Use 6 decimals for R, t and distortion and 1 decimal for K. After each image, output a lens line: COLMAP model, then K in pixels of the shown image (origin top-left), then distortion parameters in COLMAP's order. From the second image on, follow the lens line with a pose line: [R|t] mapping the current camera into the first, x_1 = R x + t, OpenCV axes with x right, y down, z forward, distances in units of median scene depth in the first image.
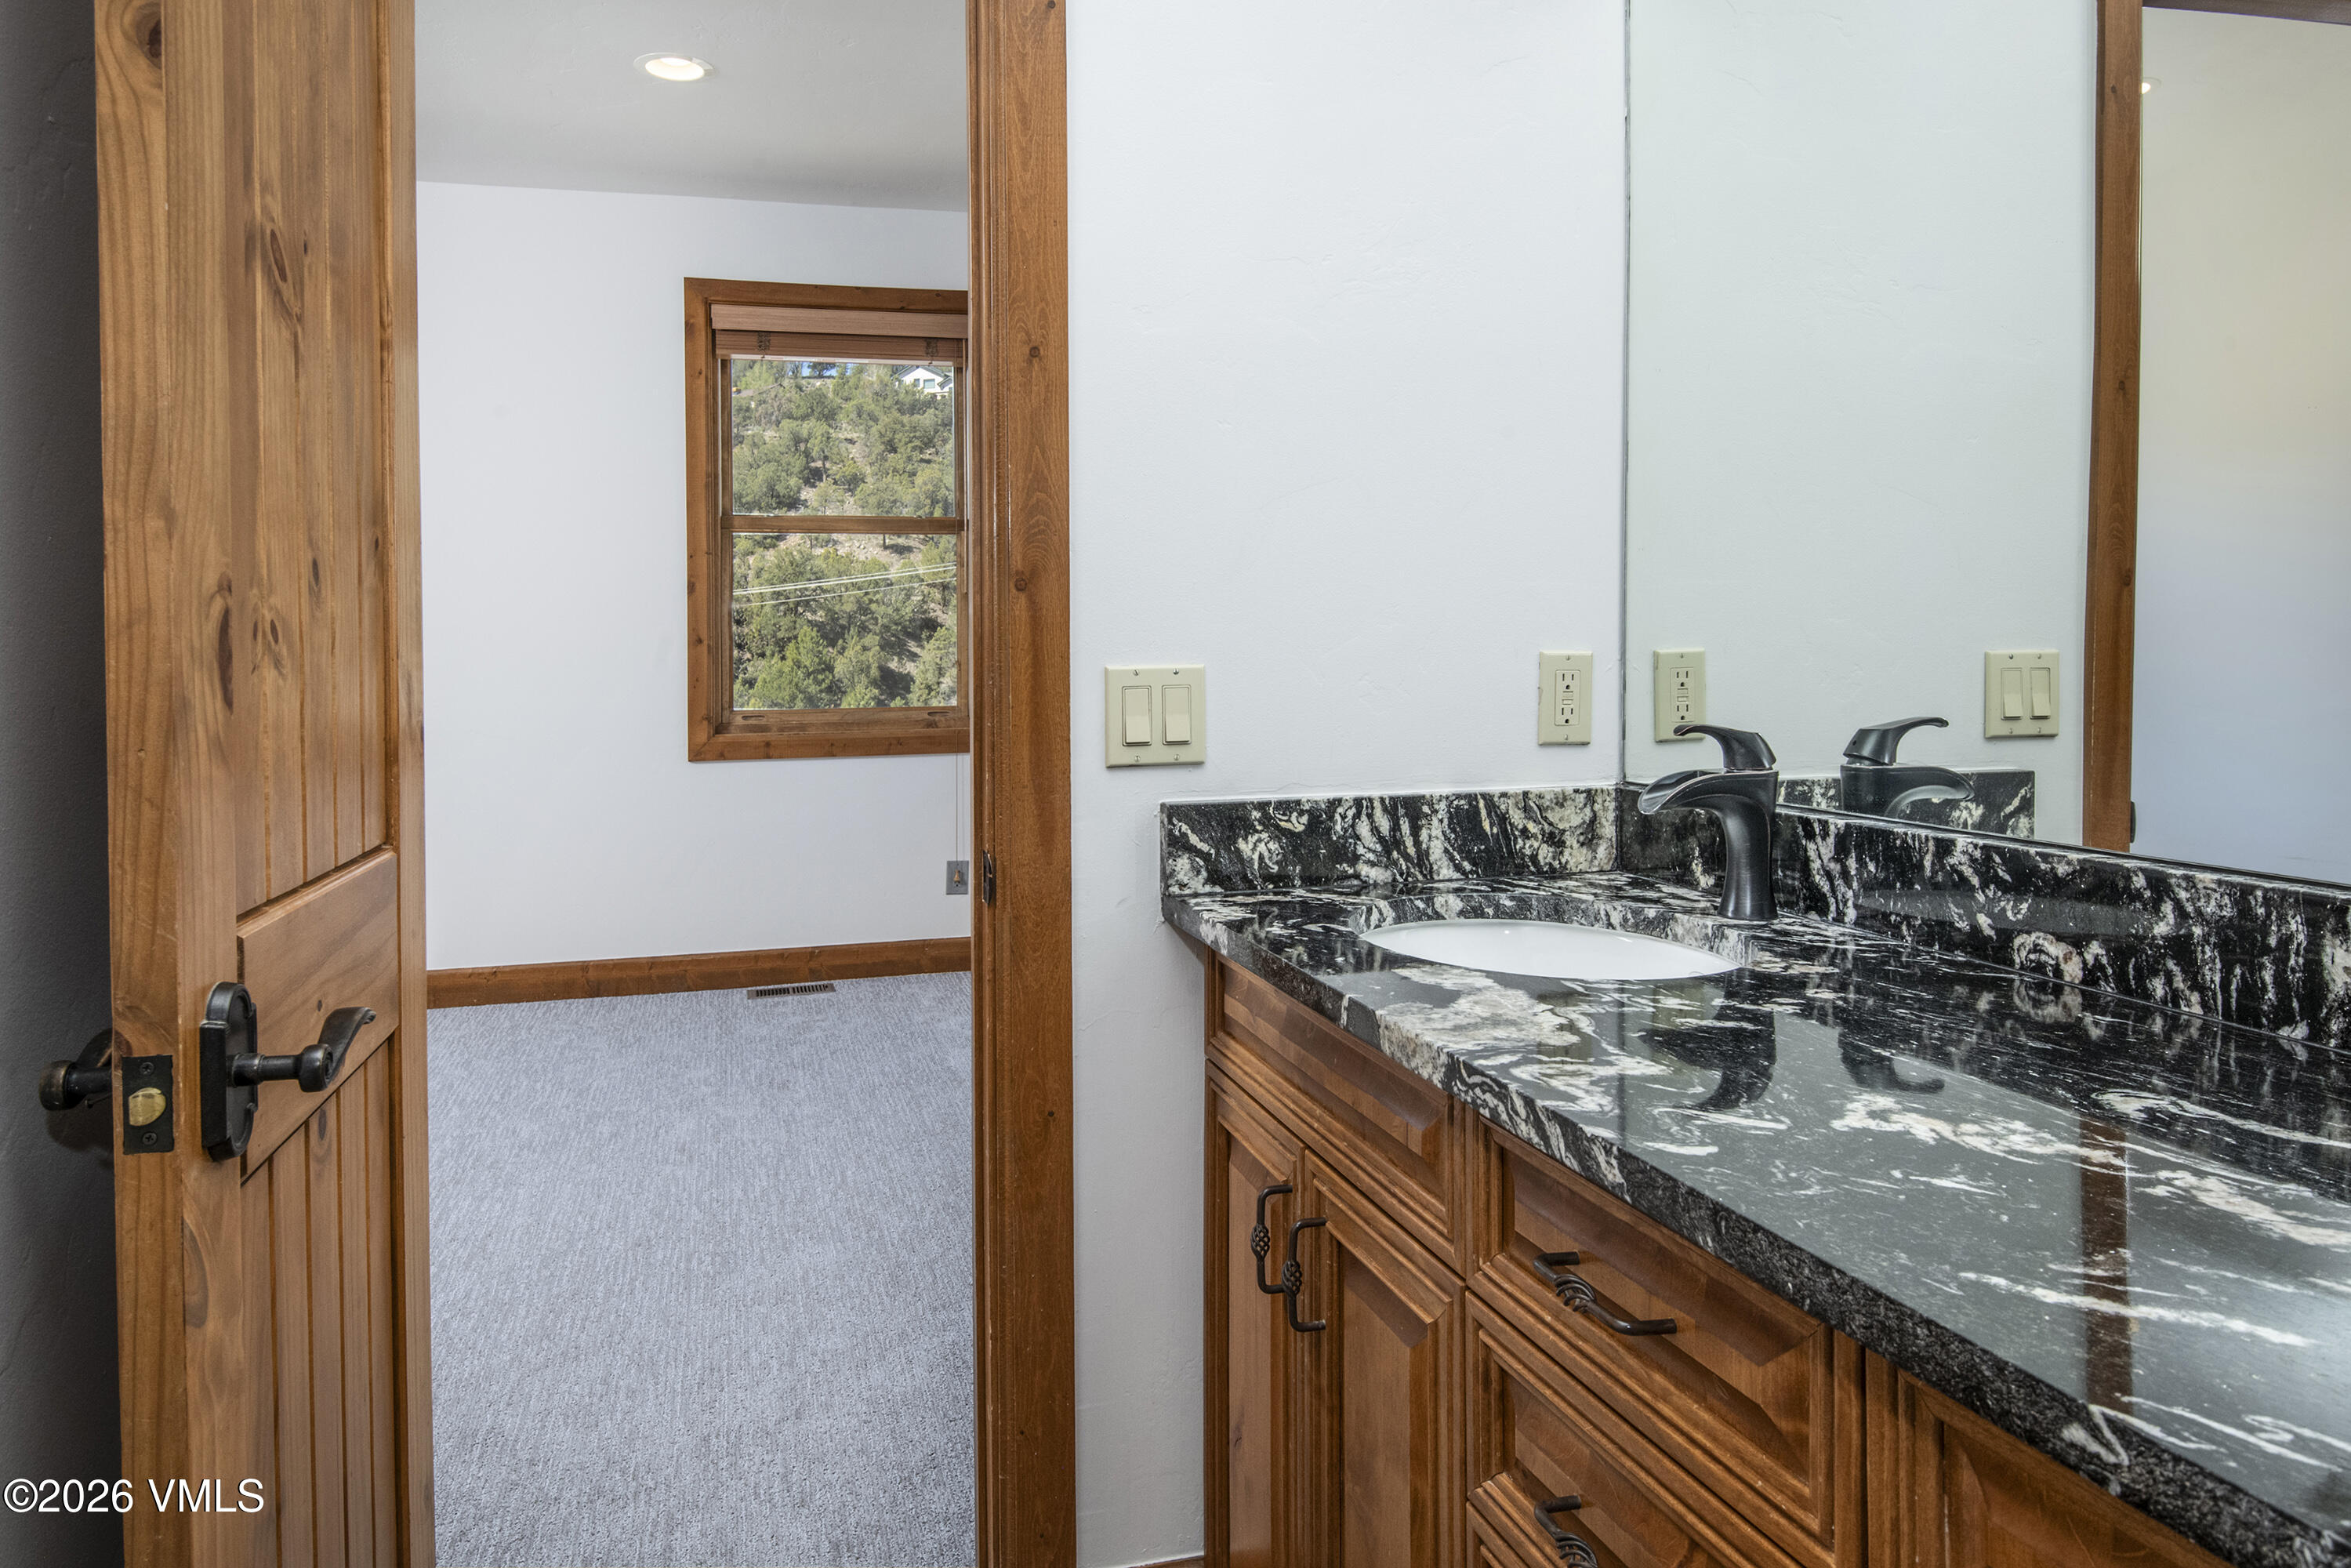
lens RADIAL K [[1416.1, 0, 1167.8], [0, 1416.1, 774.5], [0, 0, 1]] dist [-0.003080, -0.000130]
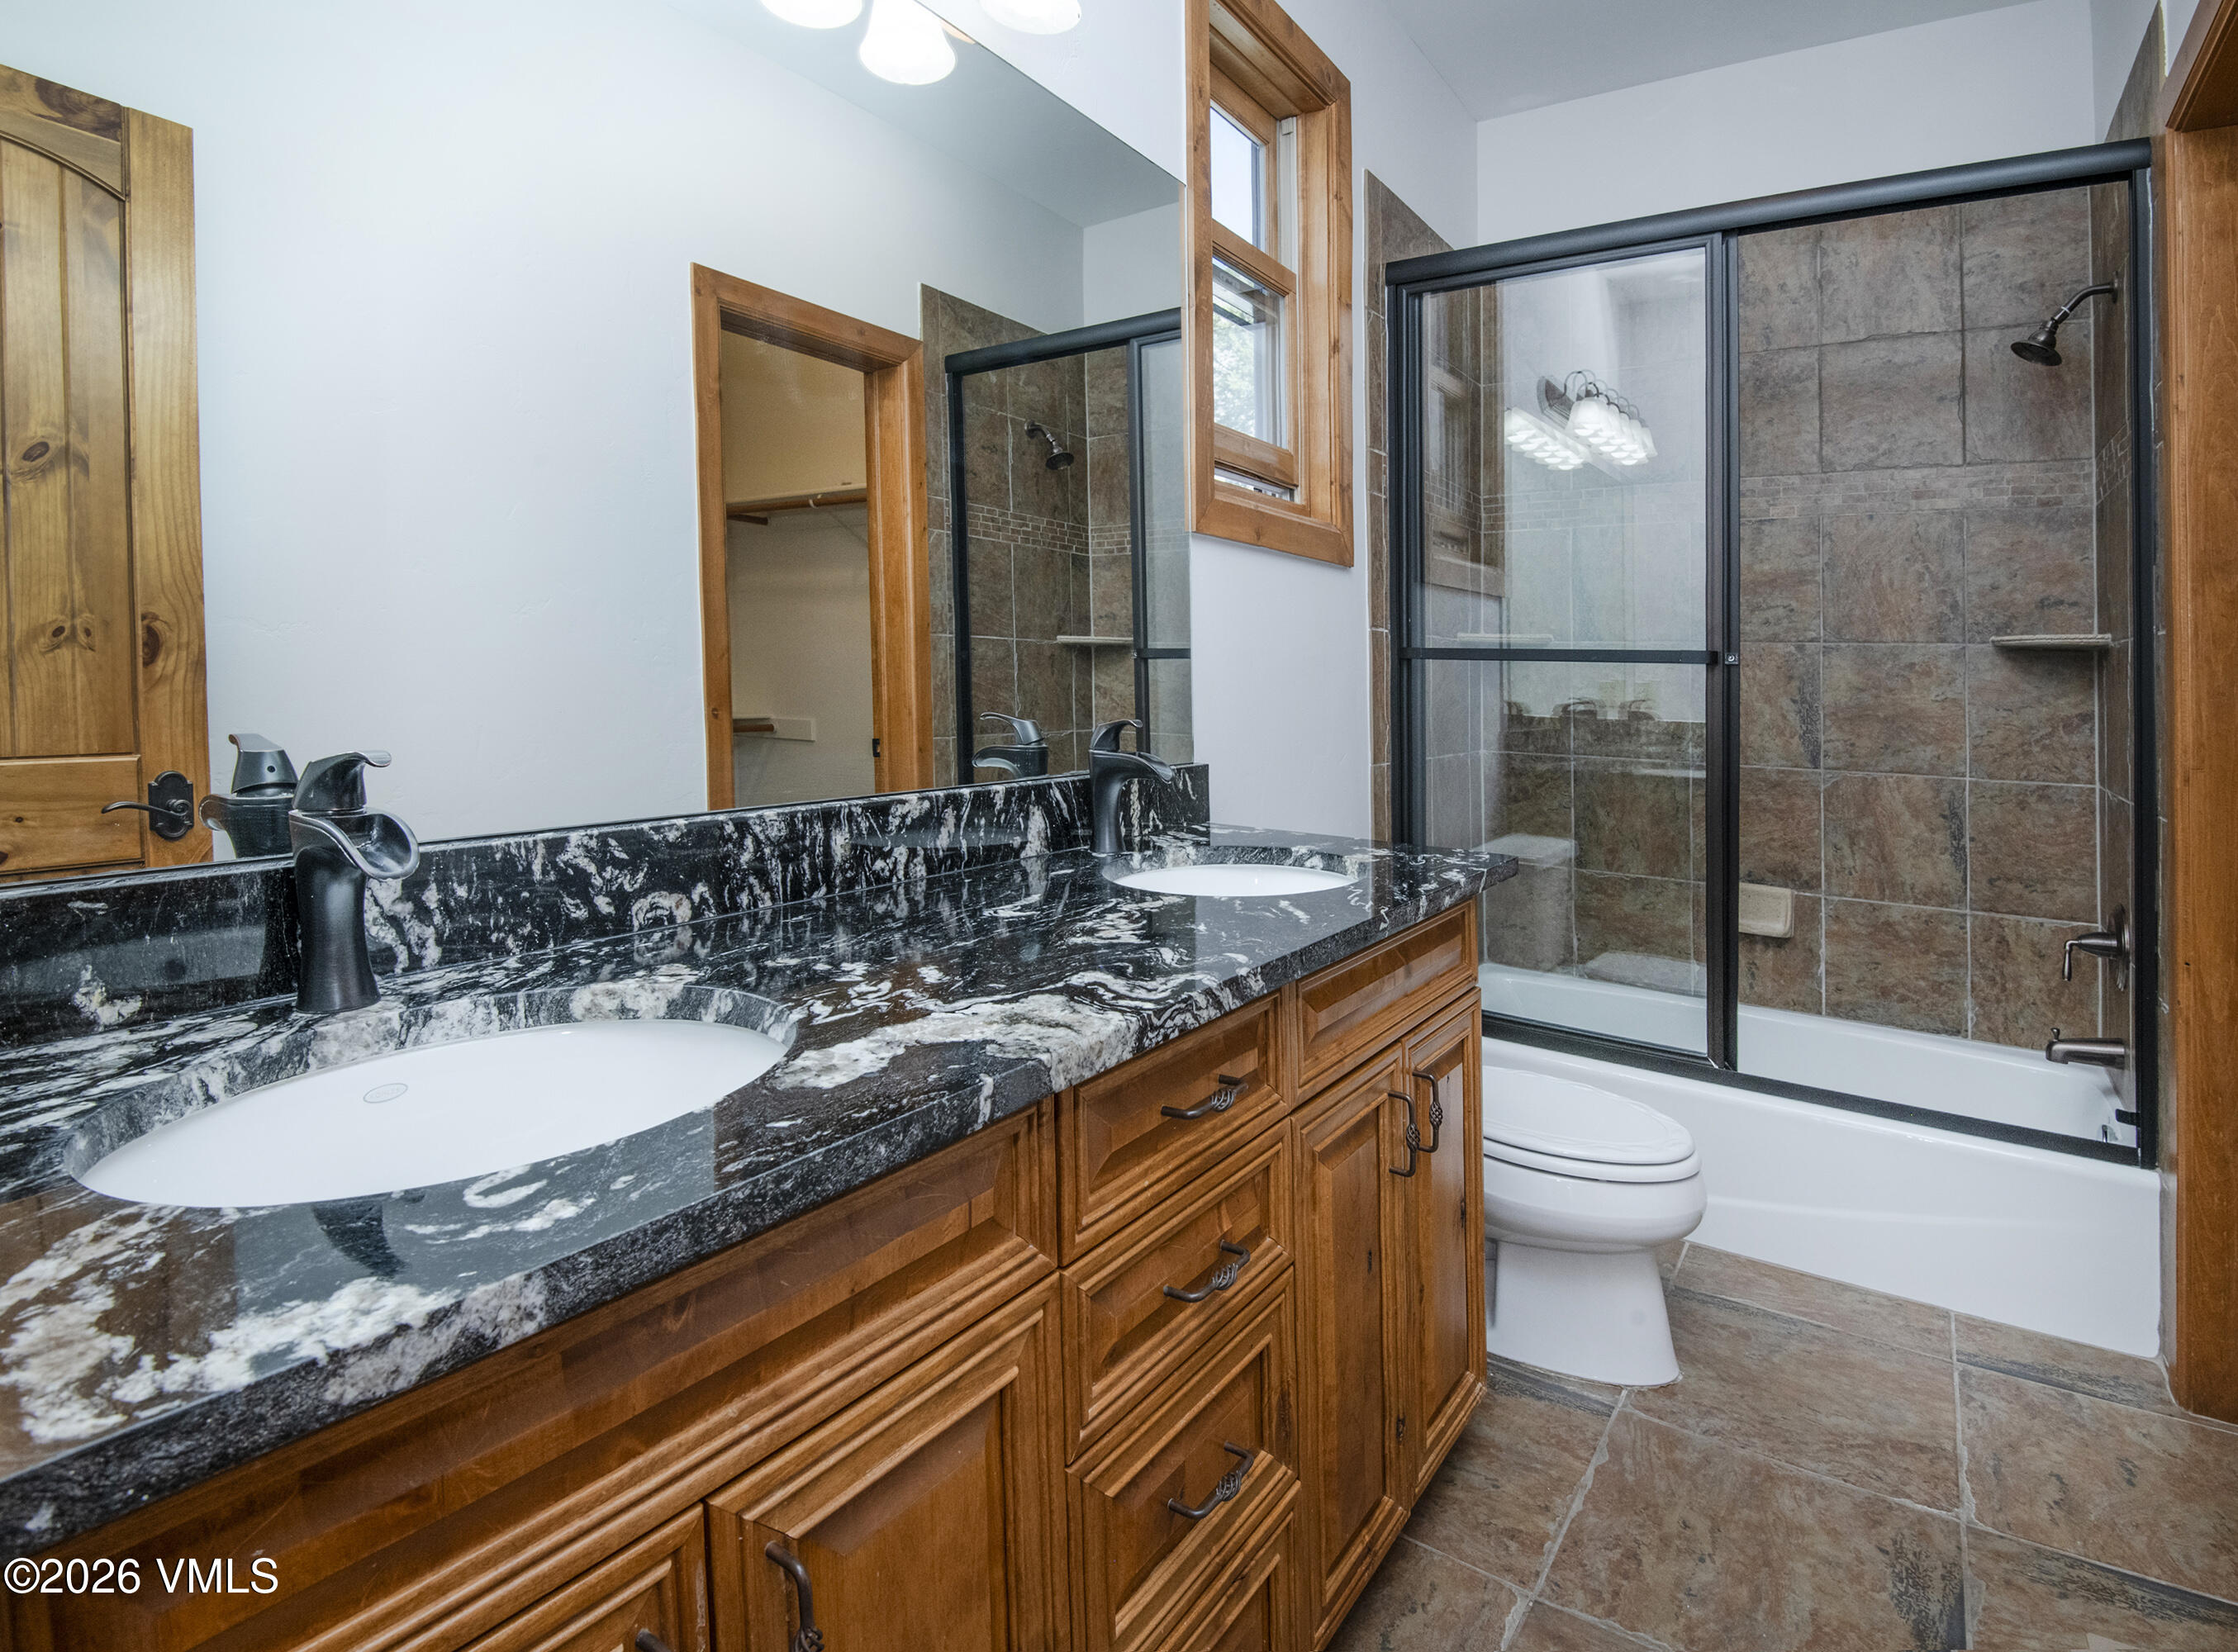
lens RADIAL K [[1208.0, 0, 1118.5], [0, 1208.0, 821.7], [0, 0, 1]] dist [-0.004461, -0.000352]
pose [[-0.643221, -0.084769, 0.760973, -0.418930], [0.063032, 0.984617, 0.162961, -0.091424], [-0.763081, 0.152786, -0.627983, 1.341612]]
